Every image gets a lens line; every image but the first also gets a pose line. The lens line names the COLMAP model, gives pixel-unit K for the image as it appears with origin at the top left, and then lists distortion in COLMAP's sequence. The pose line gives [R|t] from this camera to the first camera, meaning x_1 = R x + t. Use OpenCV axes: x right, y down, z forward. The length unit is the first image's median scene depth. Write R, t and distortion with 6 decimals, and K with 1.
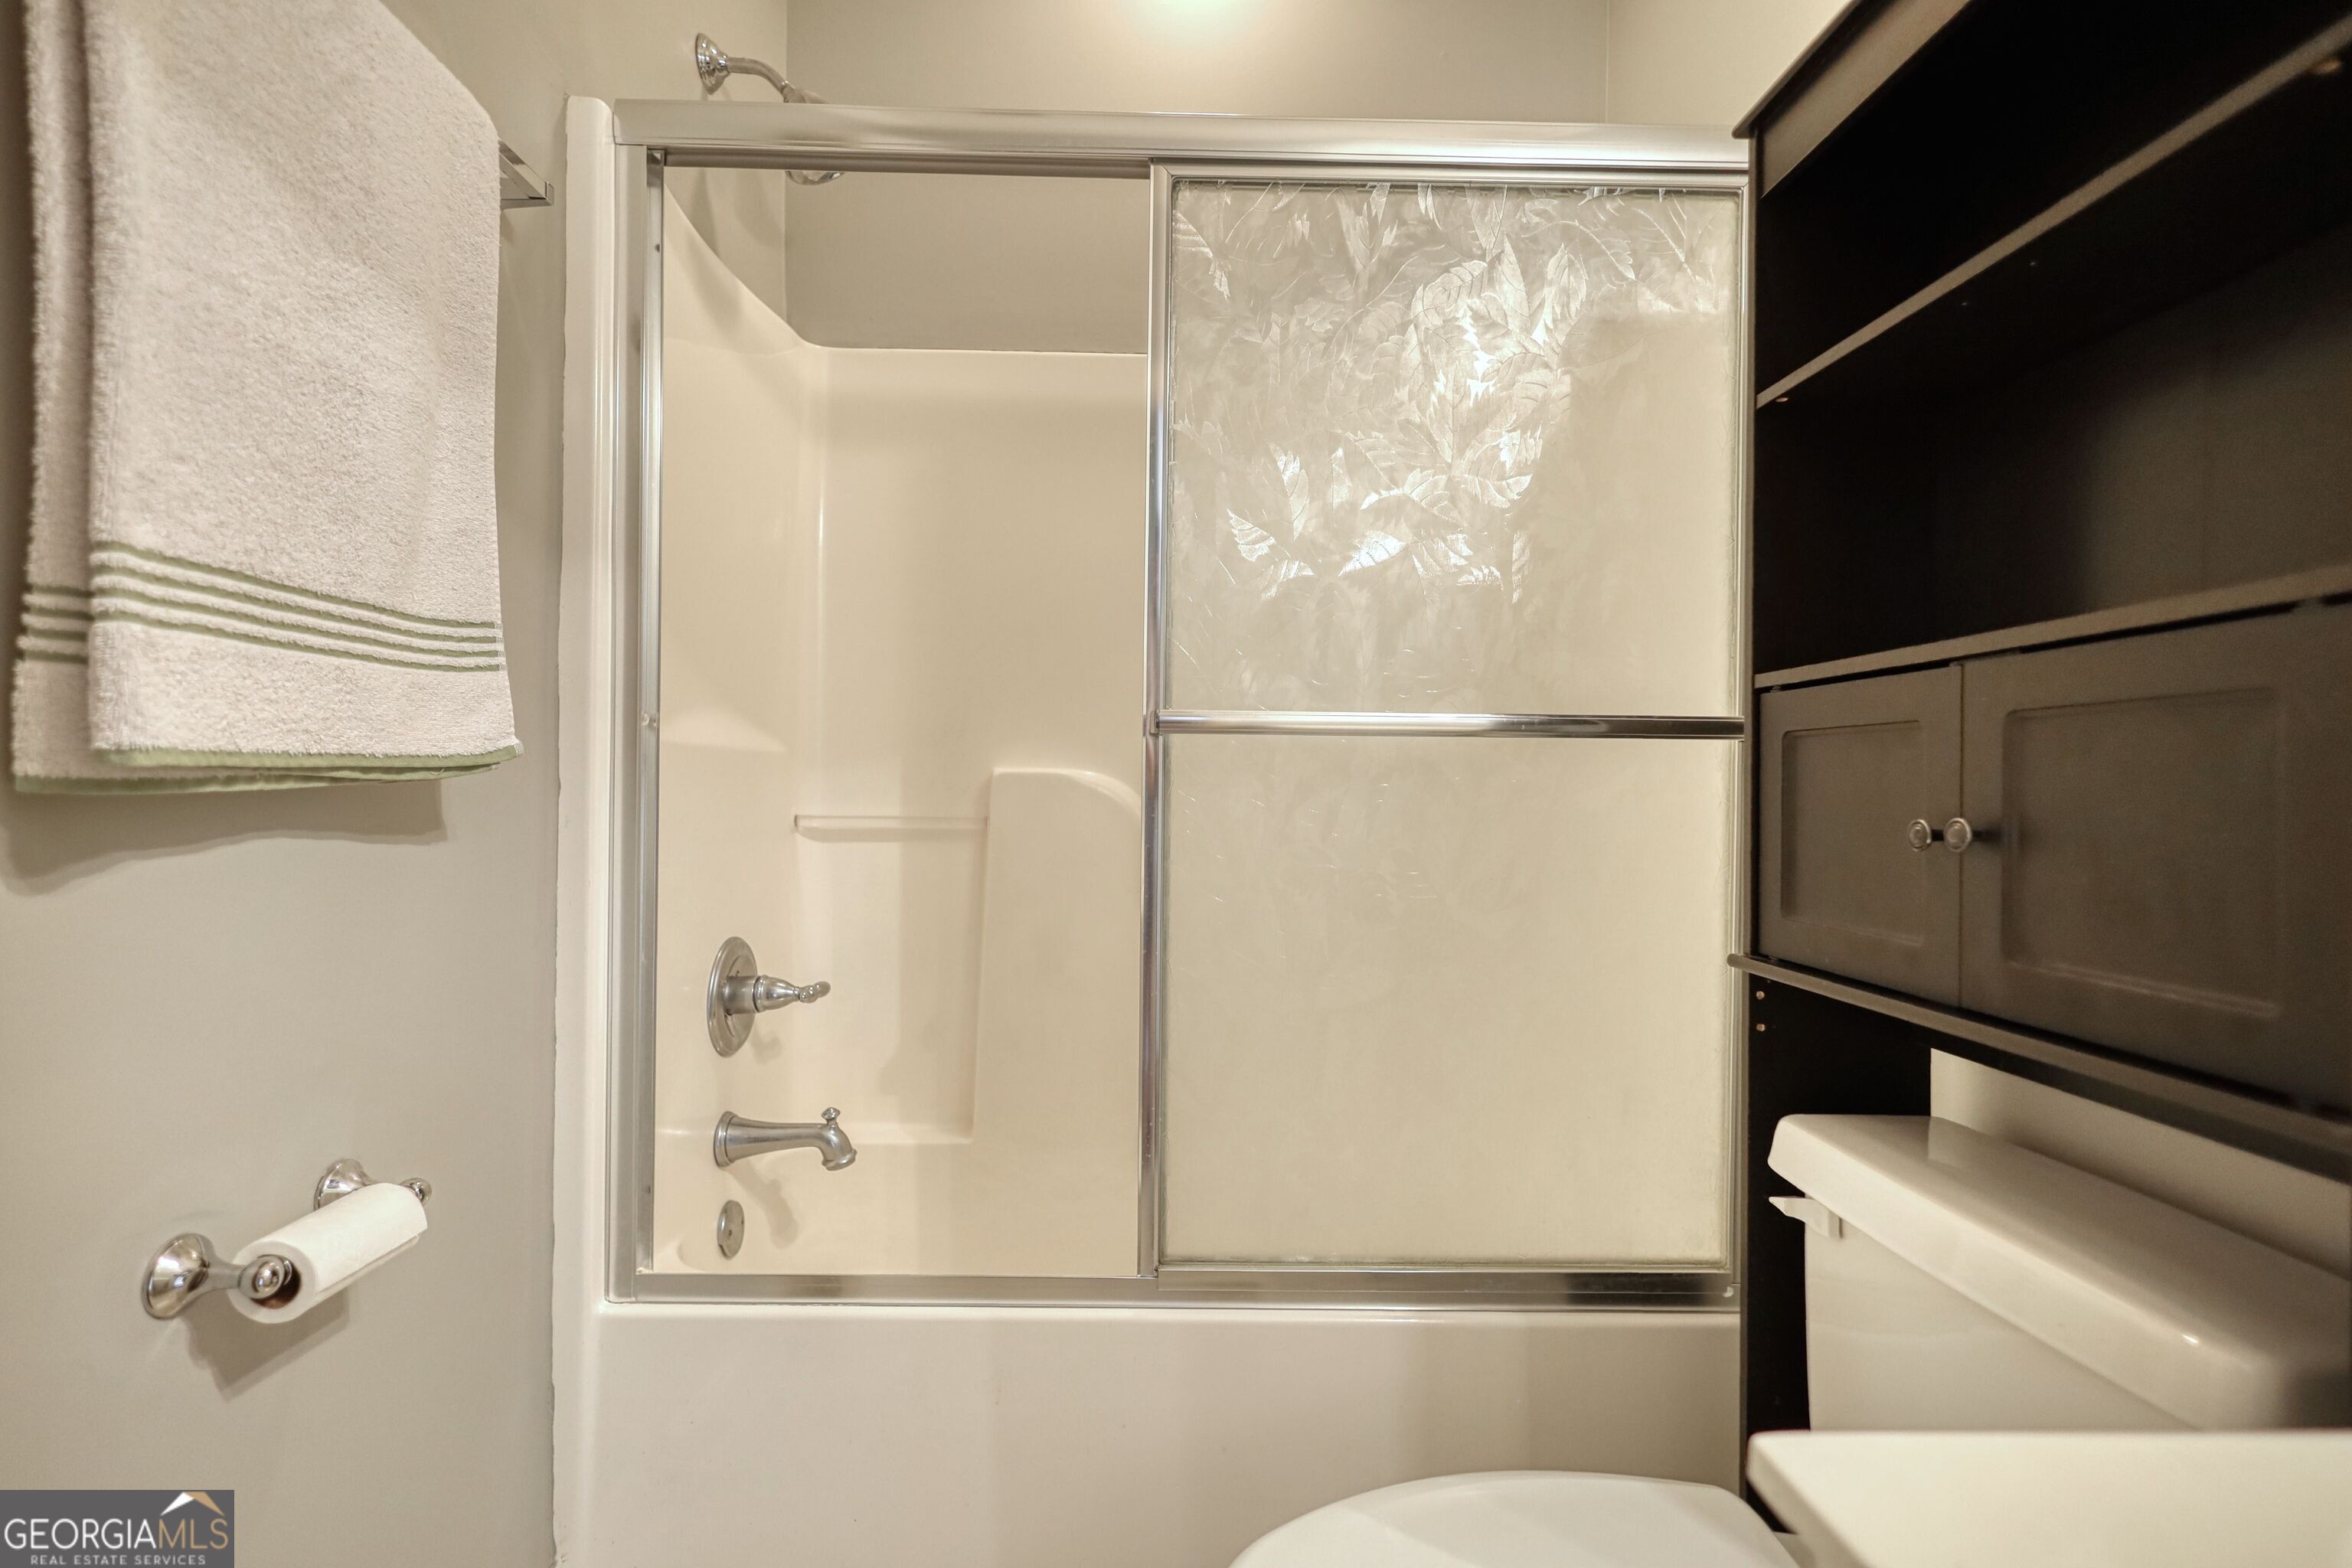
lens RADIAL K [[1106.4, 0, 1183.6], [0, 1106.4, 790.5], [0, 0, 1]] dist [0.000201, 0.002254]
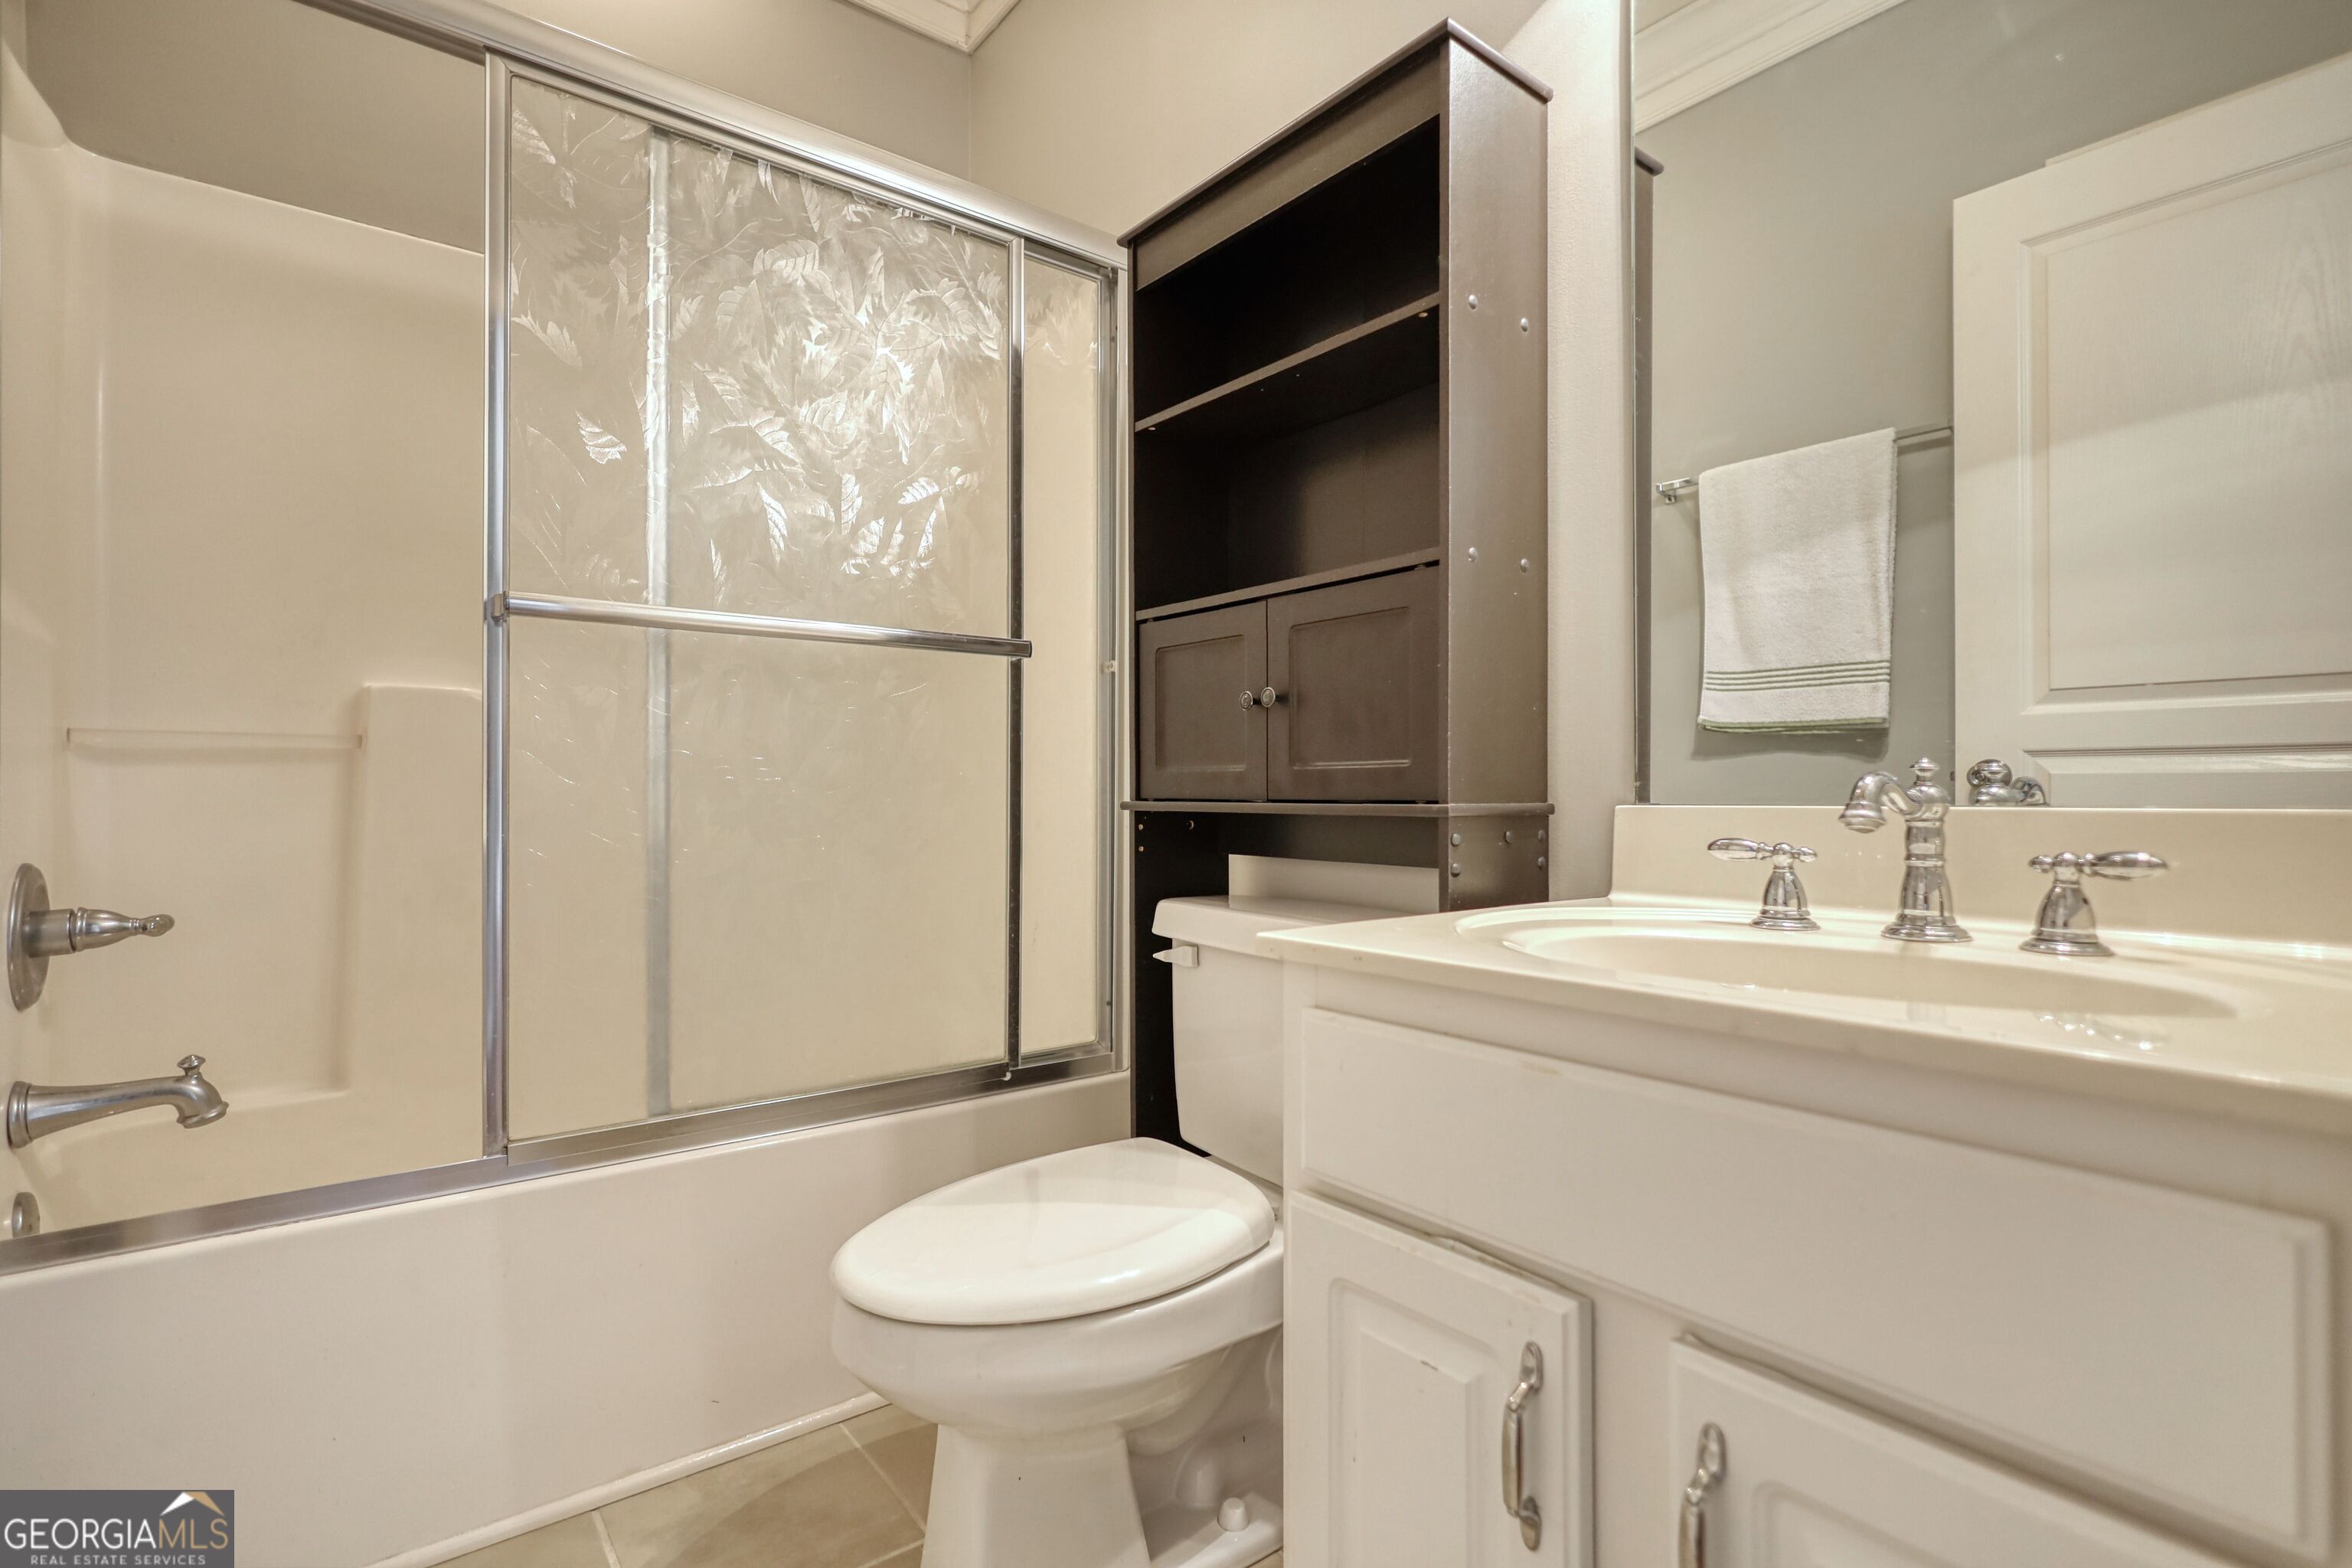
lens RADIAL K [[1106.4, 0, 1171.8], [0, 1106.4, 780.8], [0, 0, 1]] dist [0.000201, 0.002254]
pose [[0.803920, -0.010484, 0.594645, -0.311611], [0.009280, 0.999944, 0.005084, 0.109308], [-0.594666, 0.001432, 0.803972, -0.210661]]
